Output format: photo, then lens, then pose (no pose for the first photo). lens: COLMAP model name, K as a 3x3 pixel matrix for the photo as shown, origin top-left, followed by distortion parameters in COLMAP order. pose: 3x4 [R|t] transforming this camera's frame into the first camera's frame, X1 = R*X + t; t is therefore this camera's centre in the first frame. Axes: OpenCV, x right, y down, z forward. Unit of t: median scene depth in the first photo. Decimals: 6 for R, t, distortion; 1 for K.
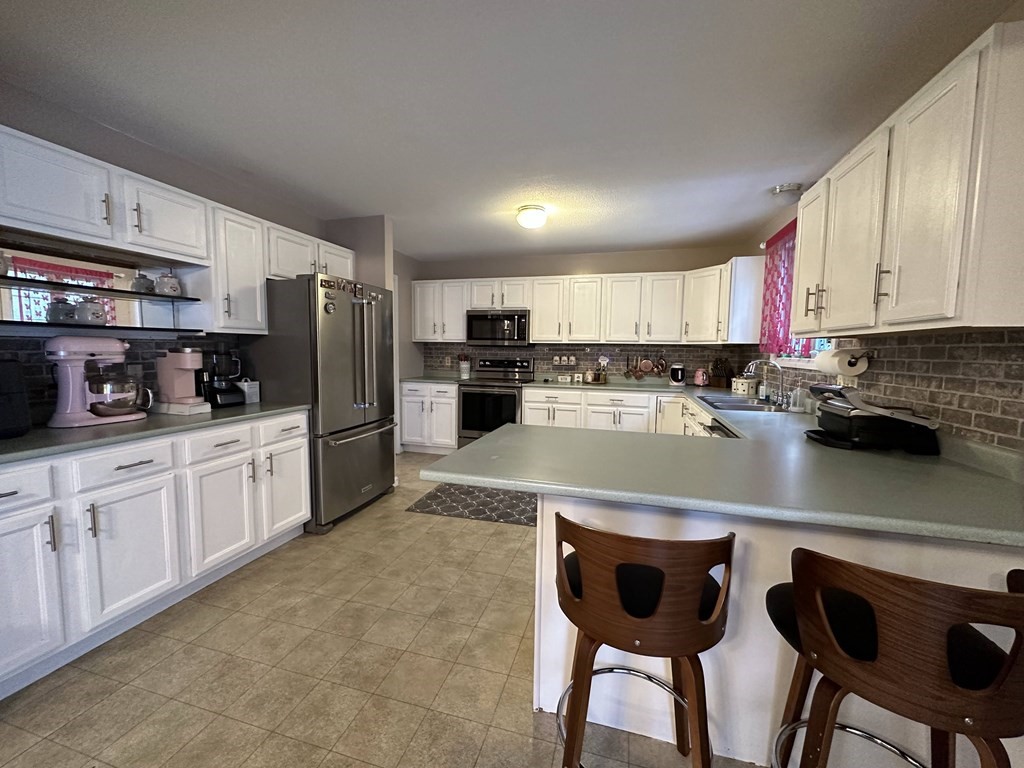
lens RADIAL K [[410.8, 0, 513.4], [0, 410.8, 386.0], [0, 0, 1]] dist [-0.007859, 0.001776]
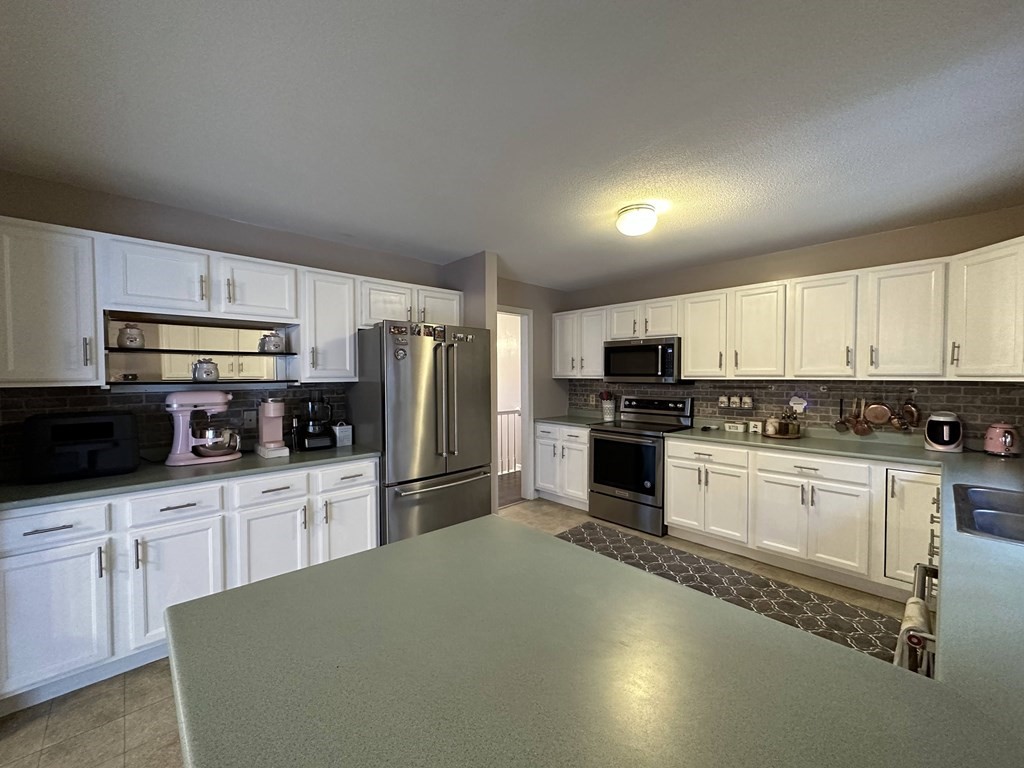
lens RADIAL K [[410.8, 0, 510.0], [0, 410.8, 384.2], [0, 0, 1]] dist [-0.007859, 0.001776]
pose [[0.856444, -0.004283, -0.516222, 0.199886], [-0.031013, 0.997733, -0.059731, -0.048314], [0.515308, 0.067166, 0.854369, 0.213272]]
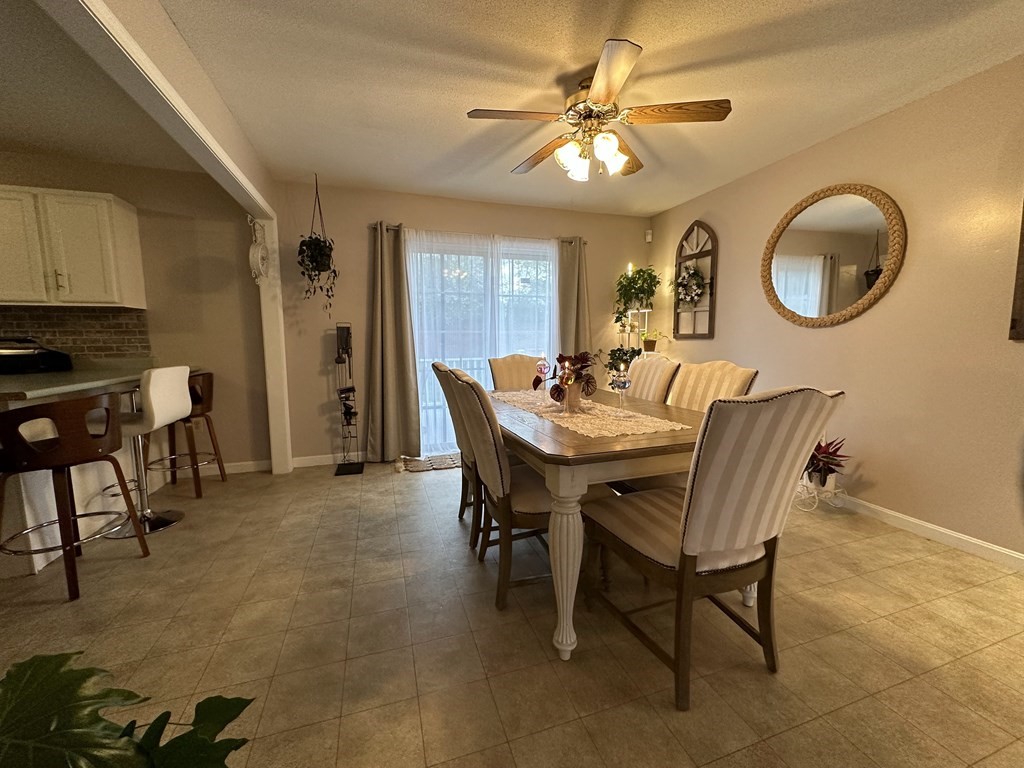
lens RADIAL K [[410.8, 0, 509.1], [0, 410.8, 379.3], [0, 0, 1]] dist [-0.007859, 0.001776]
pose [[-0.556241, -0.104421, 0.824434, -0.691734], [0.063289, 0.983870, 0.167316, 0.007450], [-0.828608, 0.145246, -0.540660, 0.122530]]
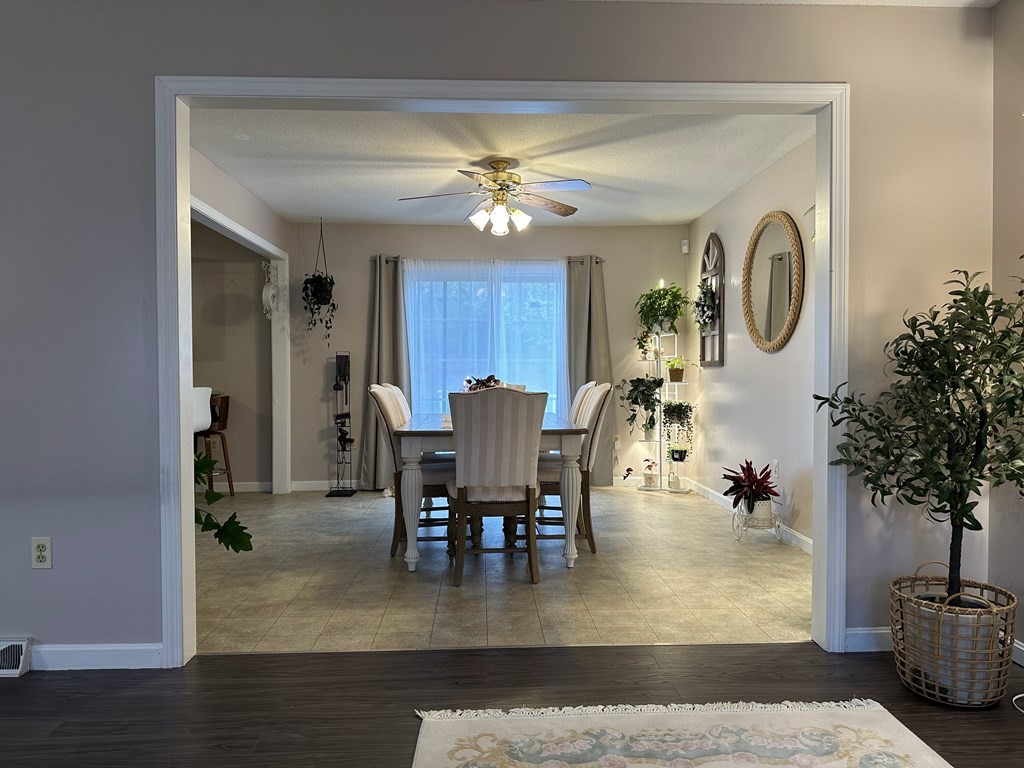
lens RADIAL K [[716.4, 0, 511.8], [0, 716.4, 376.3], [0, 0, 1]] dist [0.050869, -0.065628]
pose [[-0.314891, -0.026234, 0.948765, -1.408410], [0.077555, 0.995564, 0.053268, 0.012249], [-0.945954, 0.090355, -0.311460, 0.070747]]
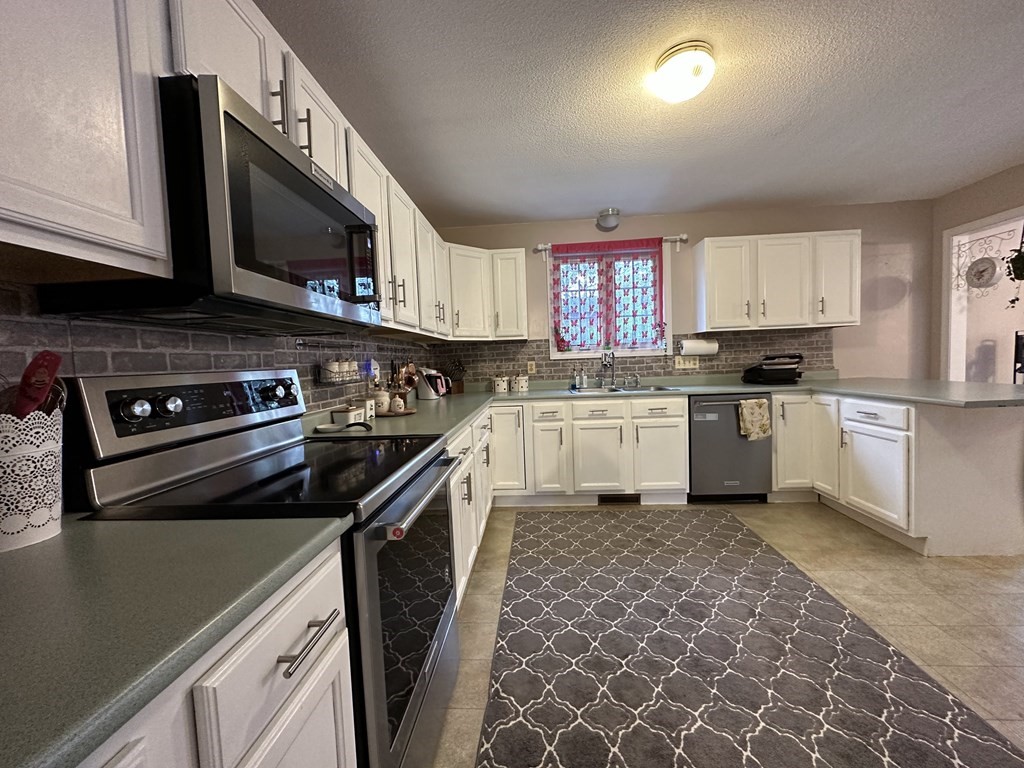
lens RADIAL K [[410.8, 0, 509.4], [0, 410.8, 384.6], [0, 0, 1]] dist [-0.007859, 0.001776]
pose [[-0.202024, -0.065751, 0.977171, -0.372609], [0.120110, 0.988549, 0.091348, -0.084172], [-0.971988, 0.135823, -0.191813, 1.165335]]
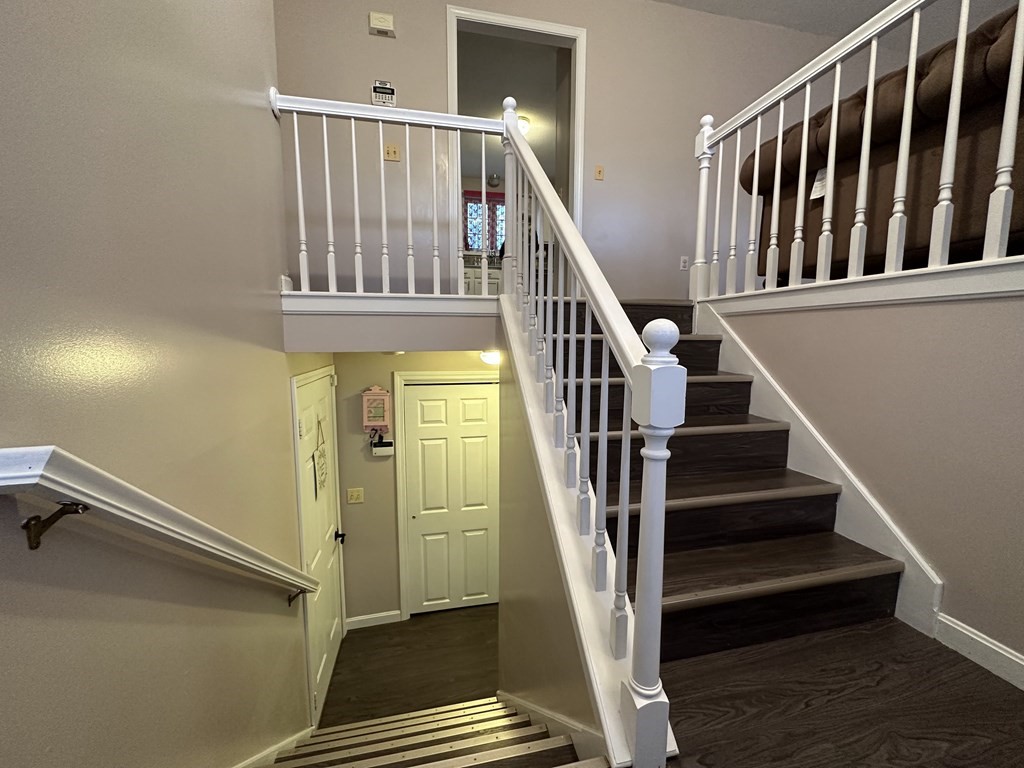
lens RADIAL K [[410.8, 0, 511.5], [0, 410.8, 383.6], [0, 0, 1]] dist [-0.007859, 0.001776]
pose [[-0.471442, -0.115854, 0.874254, -1.154797], [0.067908, 0.983621, 0.166967, 0.224062], [-0.879279, 0.138084, -0.455853, 1.571381]]
